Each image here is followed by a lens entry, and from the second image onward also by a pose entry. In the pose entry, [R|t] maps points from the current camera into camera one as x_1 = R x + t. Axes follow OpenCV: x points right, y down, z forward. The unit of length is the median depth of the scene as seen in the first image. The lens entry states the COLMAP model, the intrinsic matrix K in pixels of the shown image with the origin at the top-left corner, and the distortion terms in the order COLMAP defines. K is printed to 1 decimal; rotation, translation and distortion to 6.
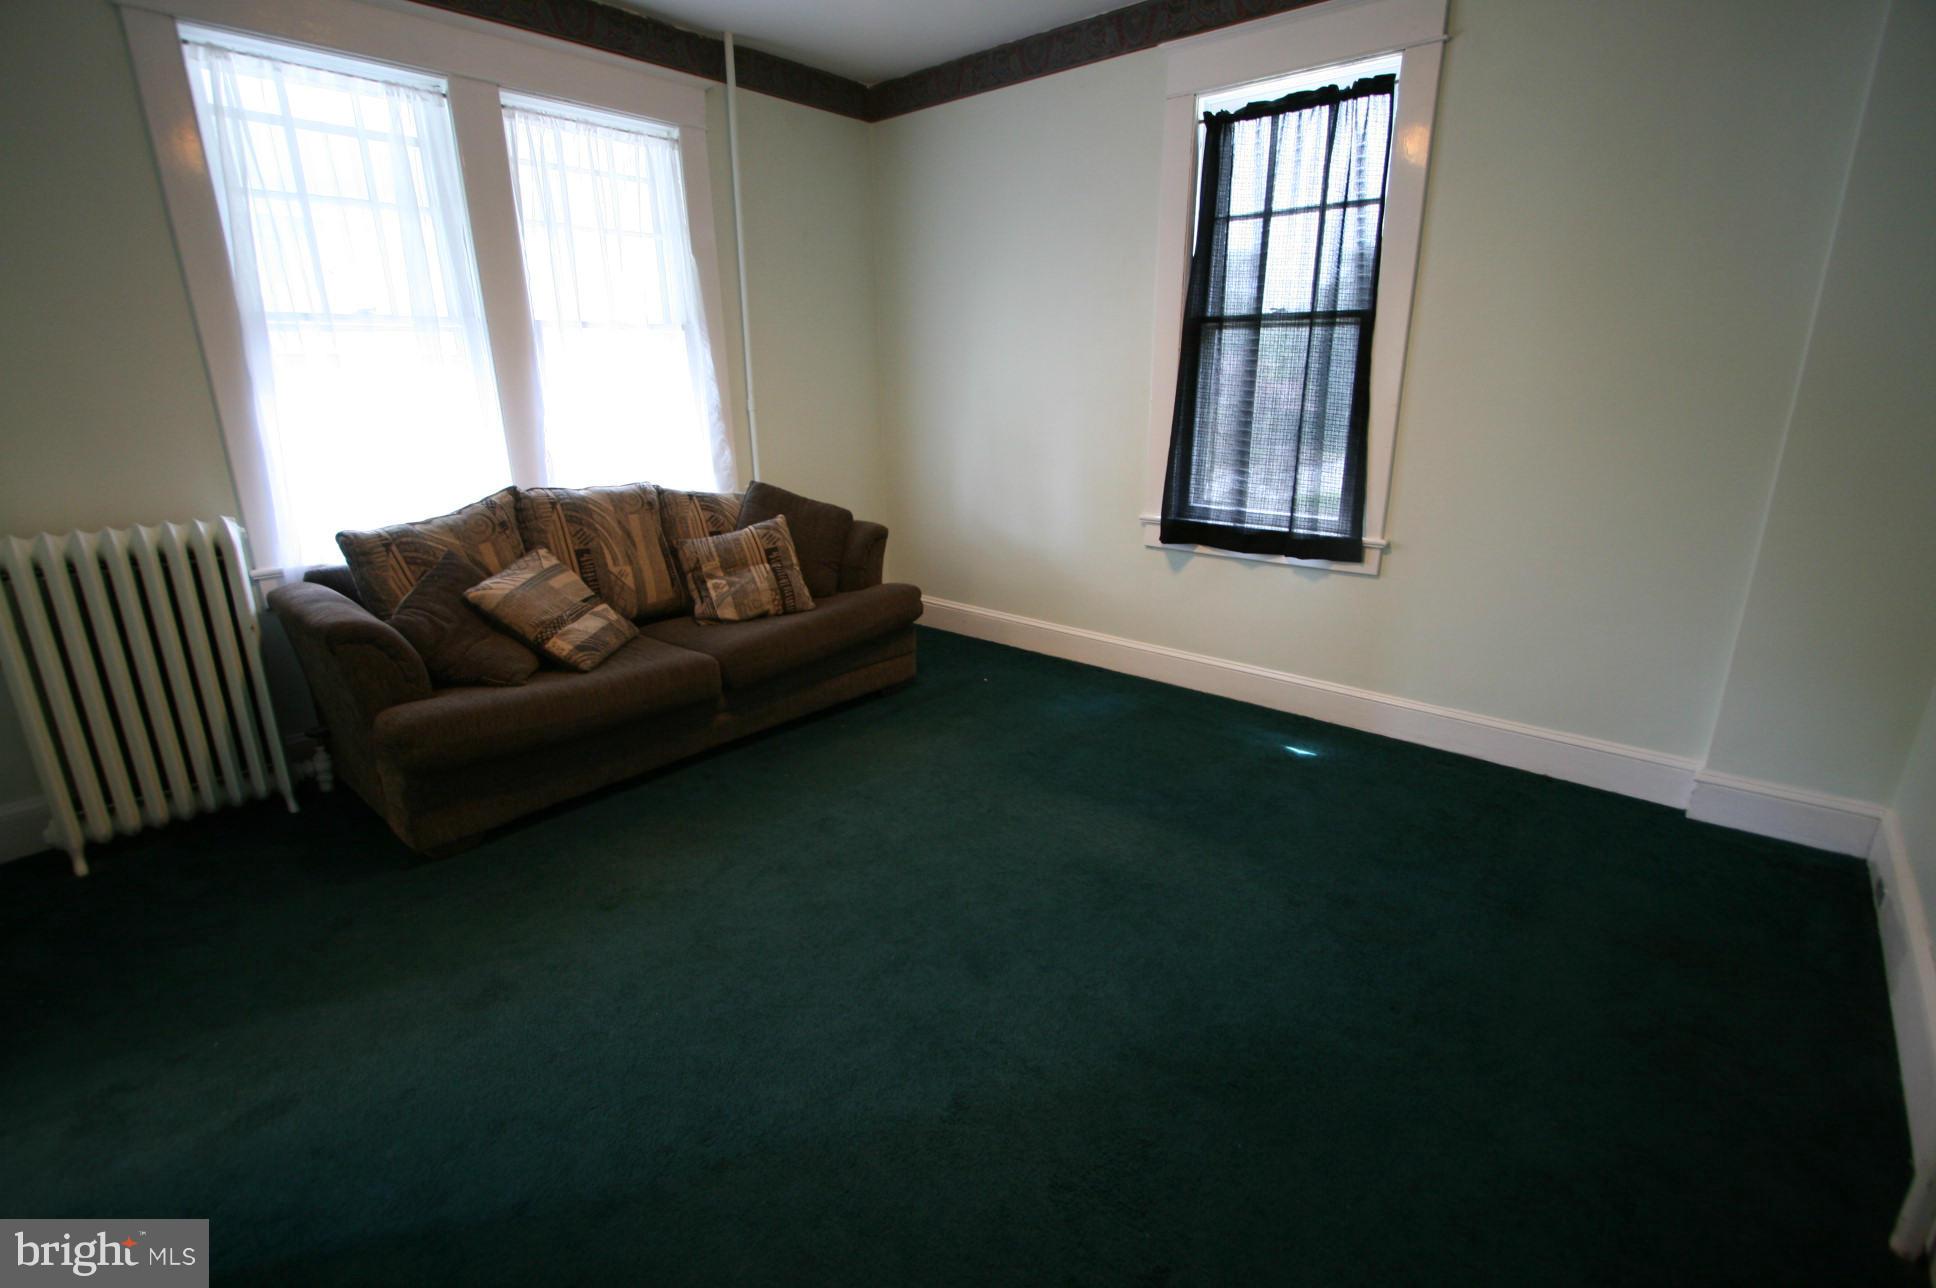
lens RADIAL K [[890.5, 0, 975.4], [0, 890.5, 650.5], [0, 0, 1]] dist [-0.010717, 0.000085]
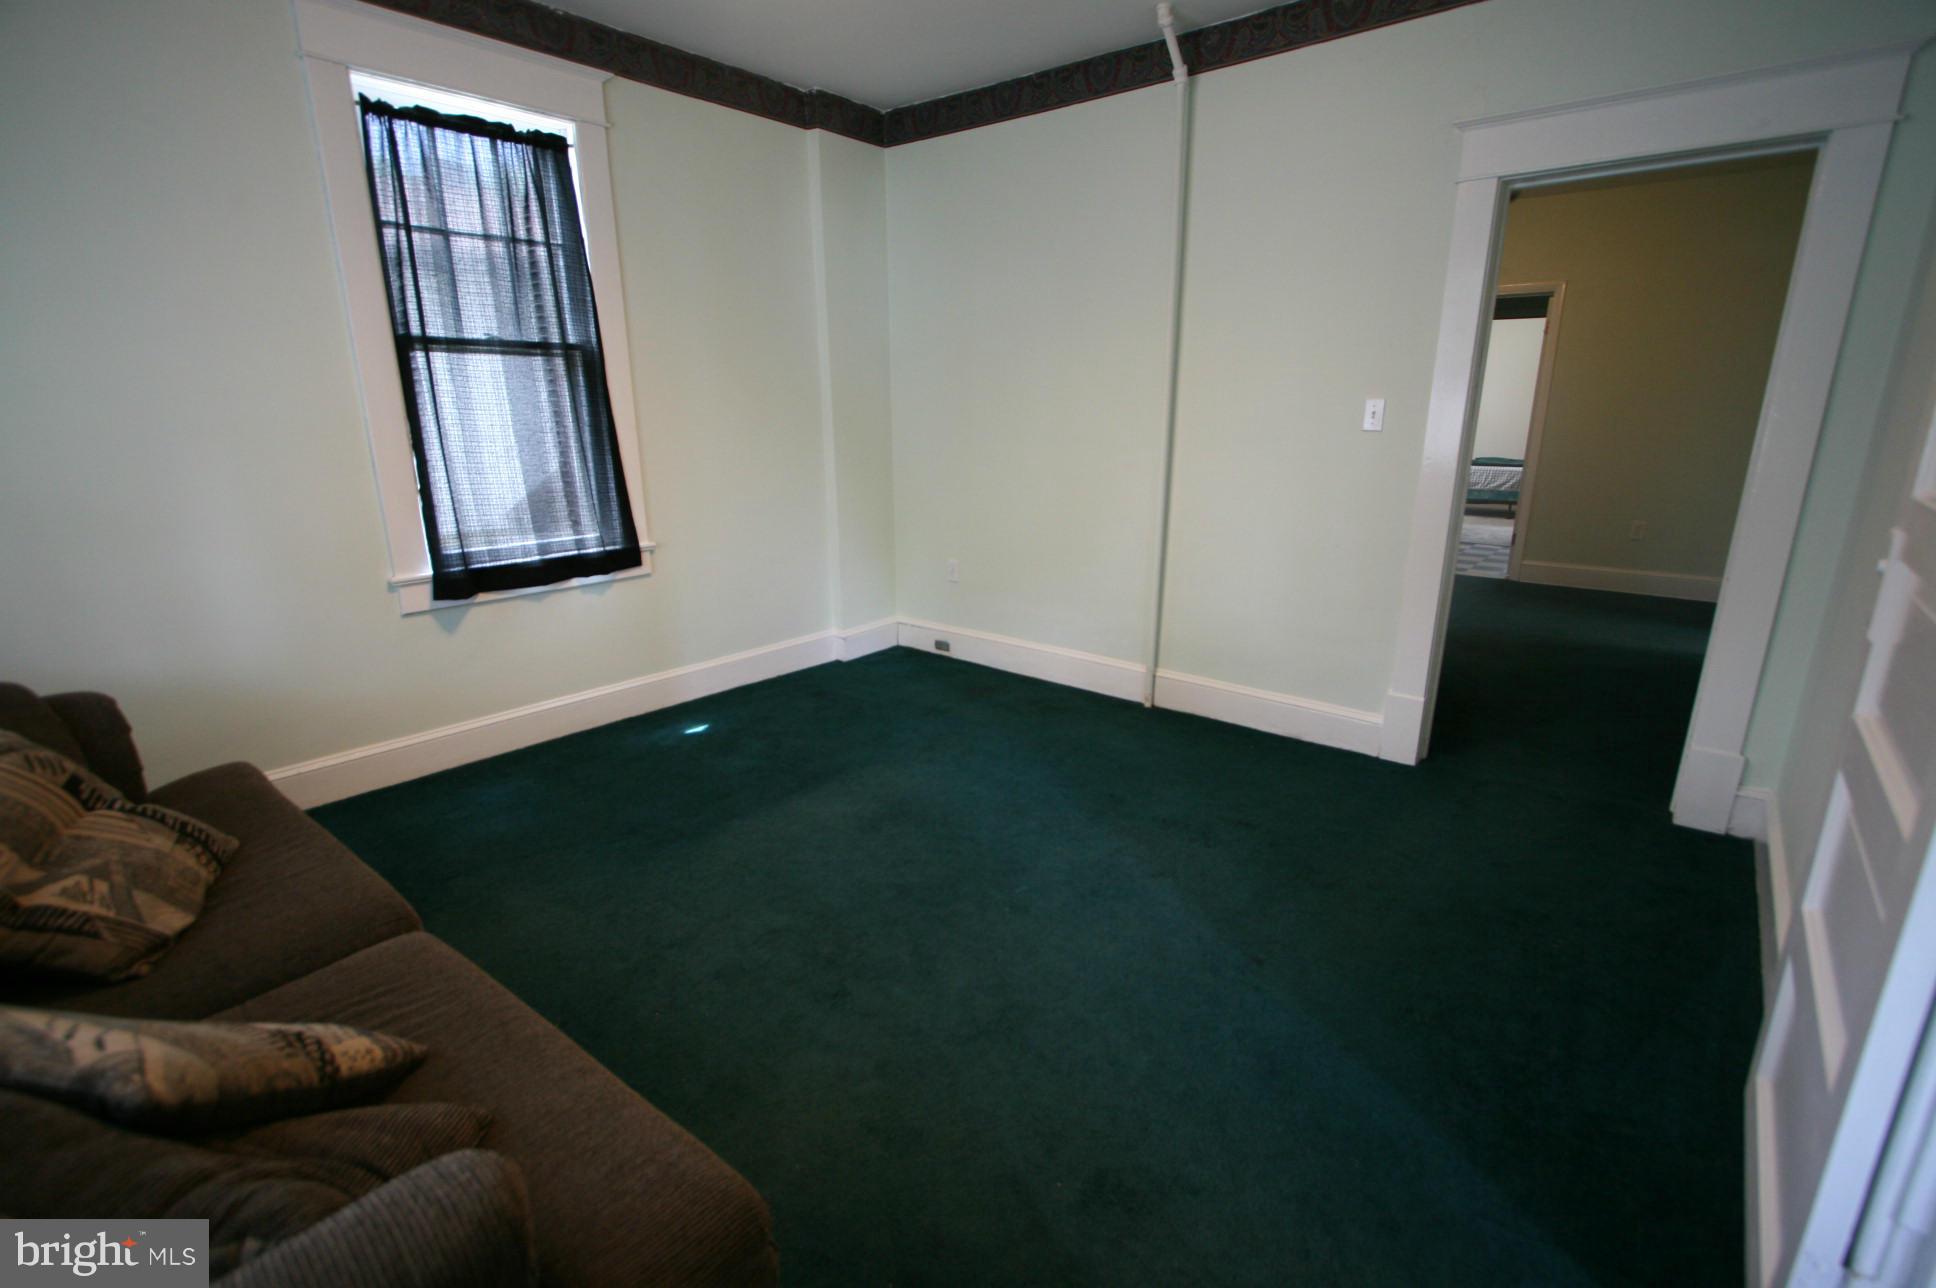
lens RADIAL K [[890.5, 0, 969.0], [0, 890.5, 643.2], [0, 0, 1]] dist [-0.010717, 0.000085]
pose [[-0.022229, -0.255825, 0.966468, -0.675475], [0.300123, 0.920412, 0.250536, -0.159903], [-0.953641, 0.295628, 0.056319, 0.542054]]
